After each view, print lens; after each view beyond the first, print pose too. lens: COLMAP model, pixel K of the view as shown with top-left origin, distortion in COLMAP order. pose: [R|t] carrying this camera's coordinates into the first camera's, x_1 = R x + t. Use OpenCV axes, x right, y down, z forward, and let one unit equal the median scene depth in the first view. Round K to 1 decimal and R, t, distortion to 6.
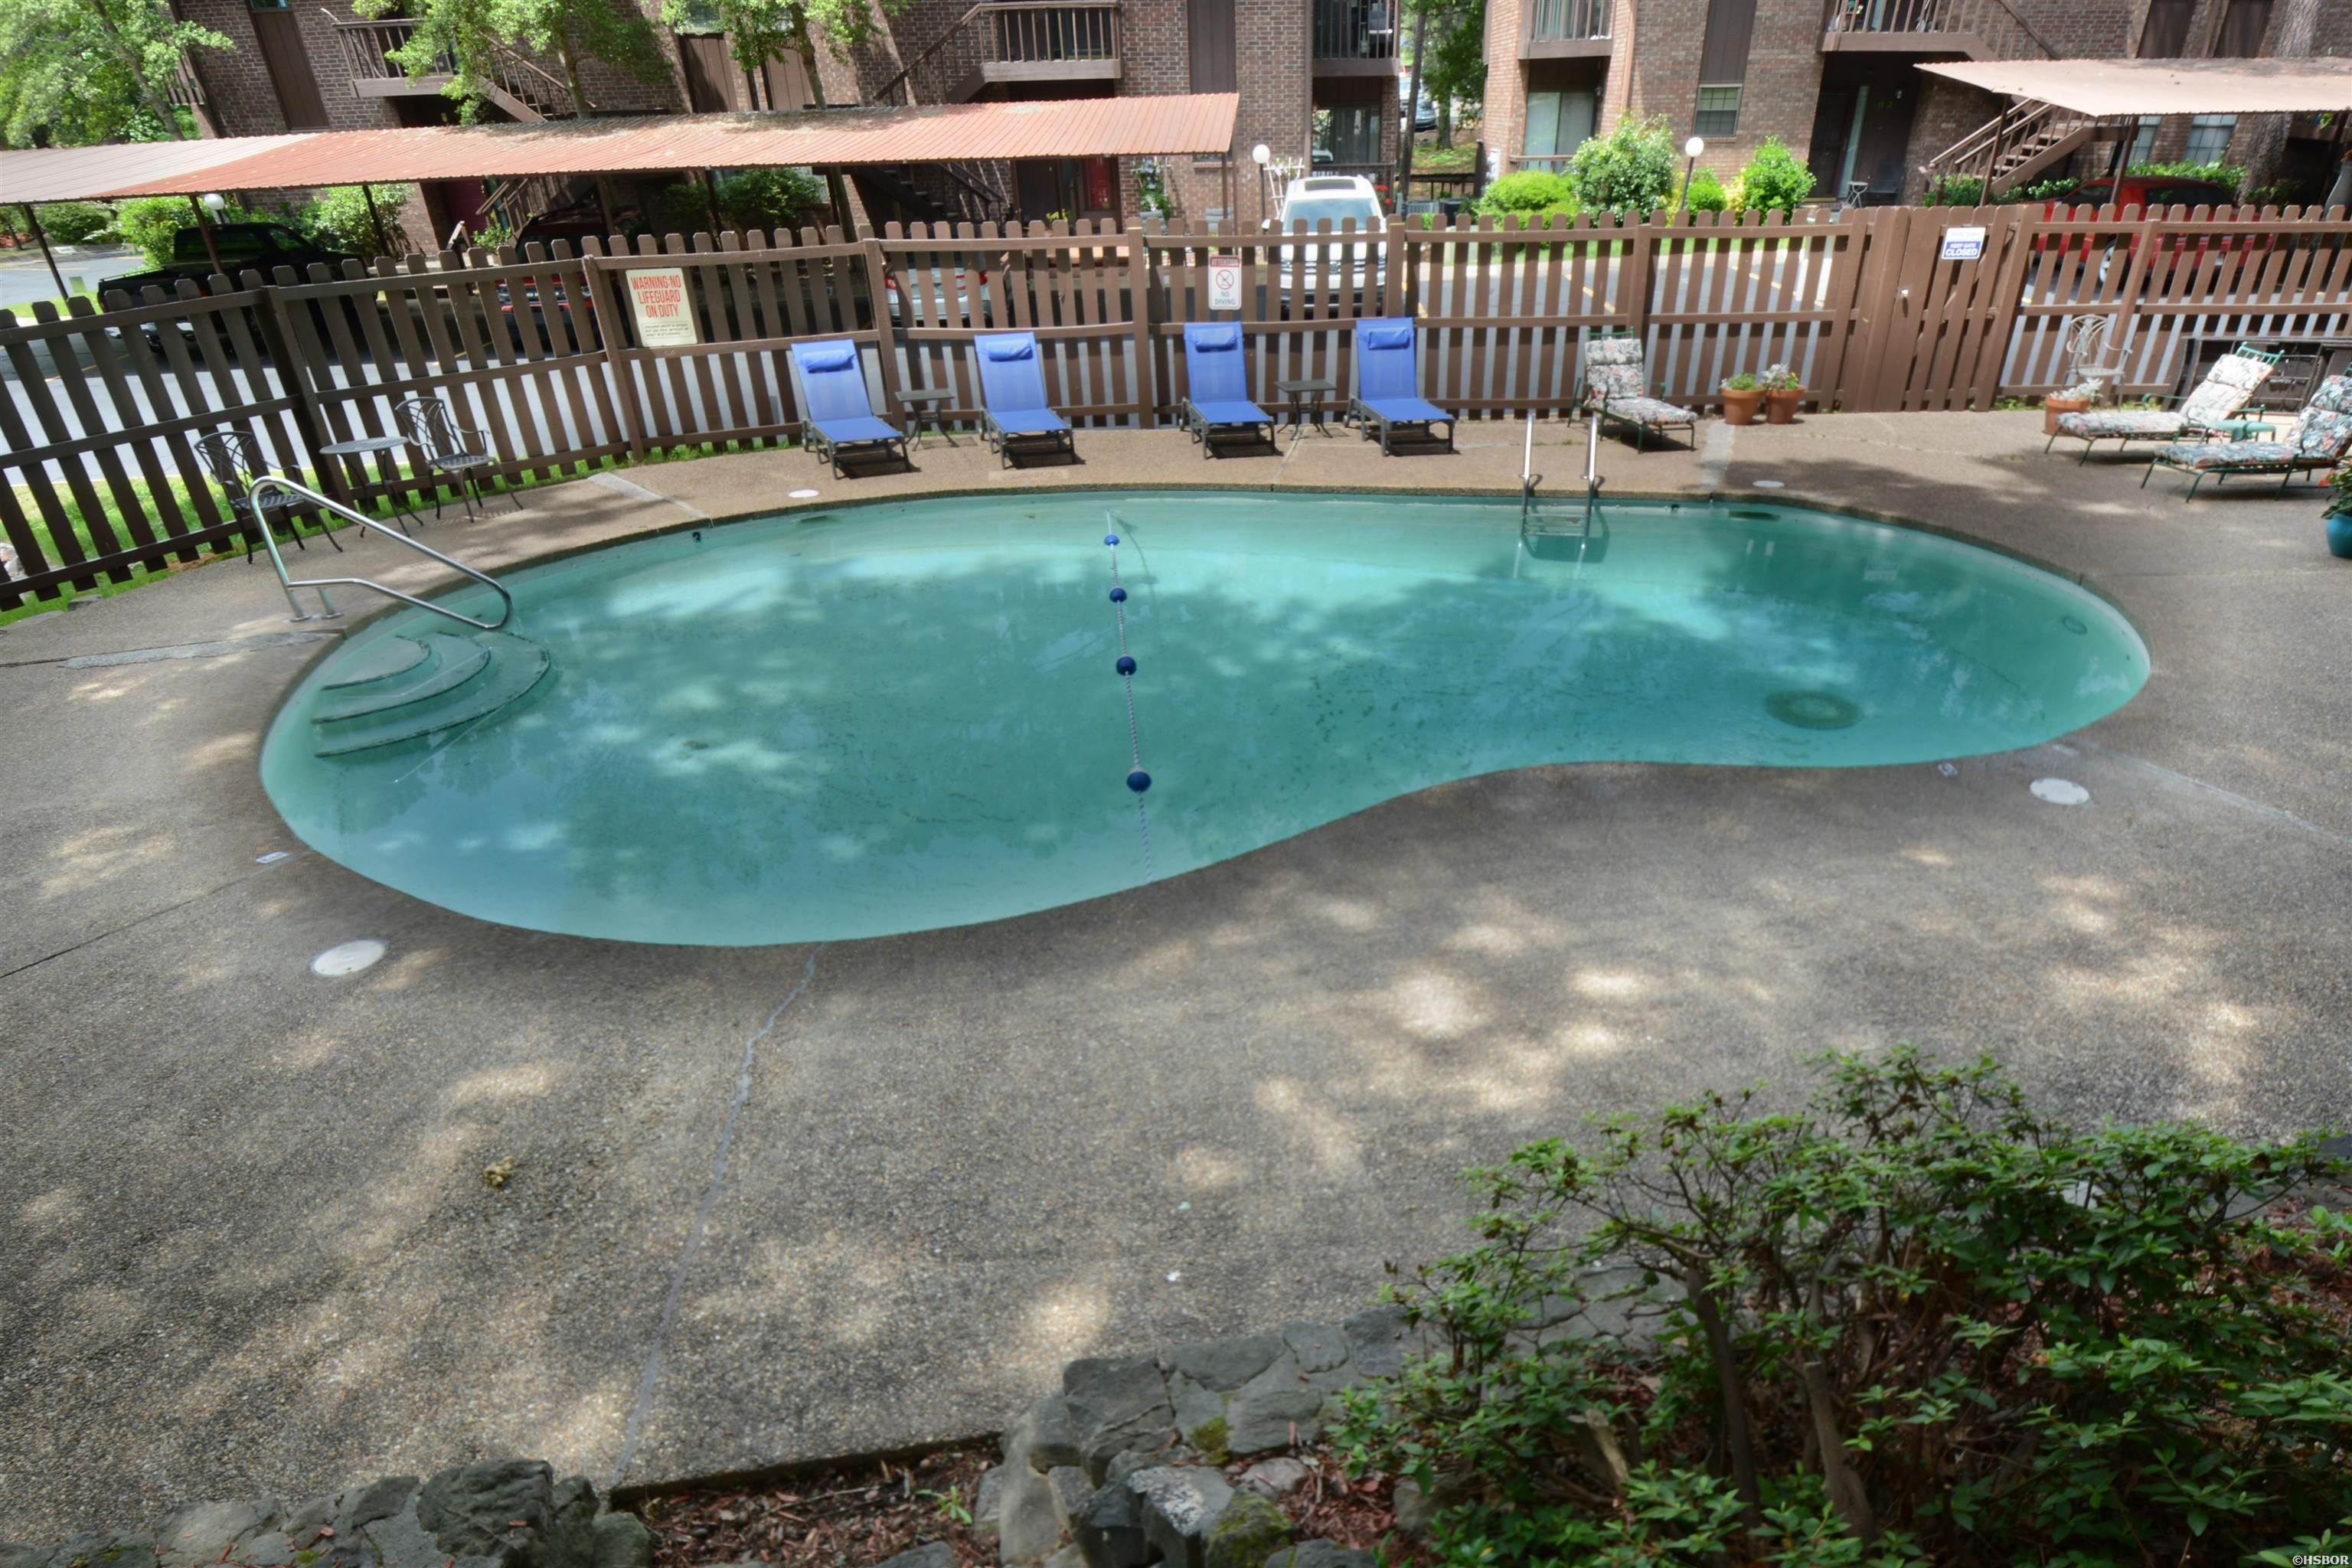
lens RADIAL K [[1306.4, 0, 1176.0], [0, 1306.4, 784.0], [0, 0, 1]] dist [0.002248, 0.000099]
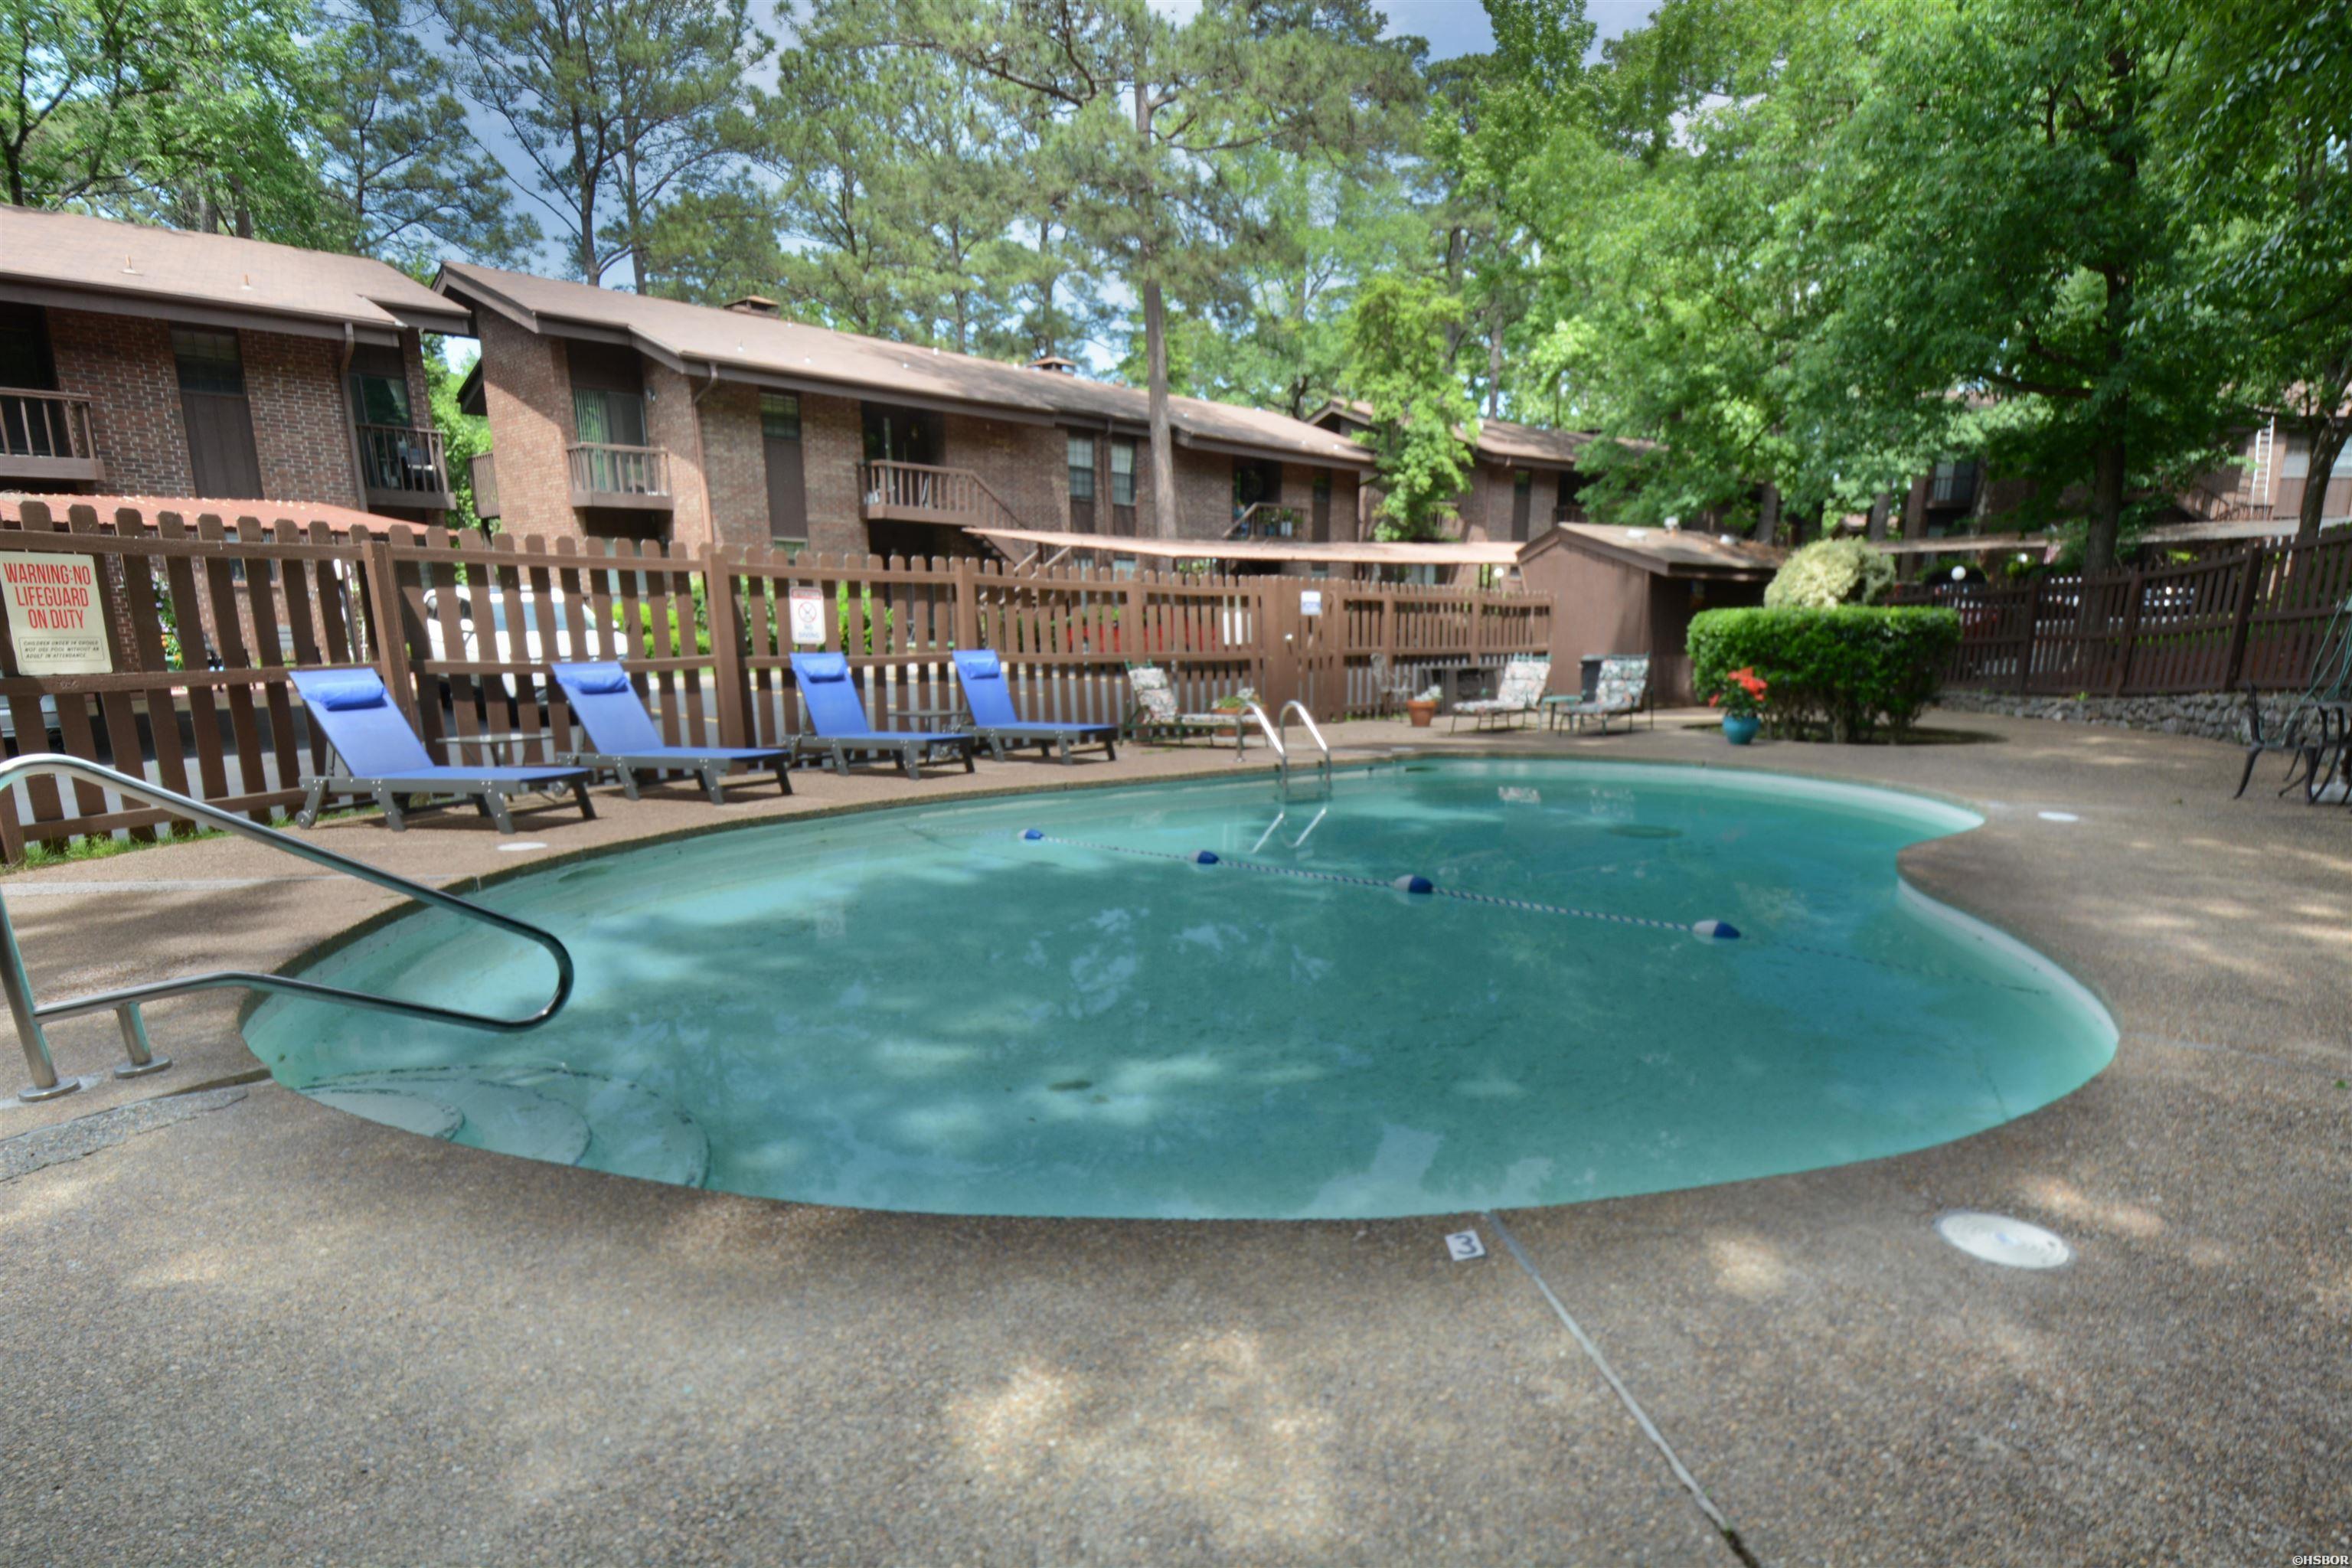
lens RADIAL K [[1306.4, 0, 1176.0], [0, 1306.4, 784.0], [0, 0, 1]] dist [0.002248, 0.000099]
pose [[0.700252, -0.066076, 0.710831, -0.444665], [0.298305, 0.931696, -0.207259, -0.012681], [-0.648584, 0.357178, 0.672133, 0.276685]]
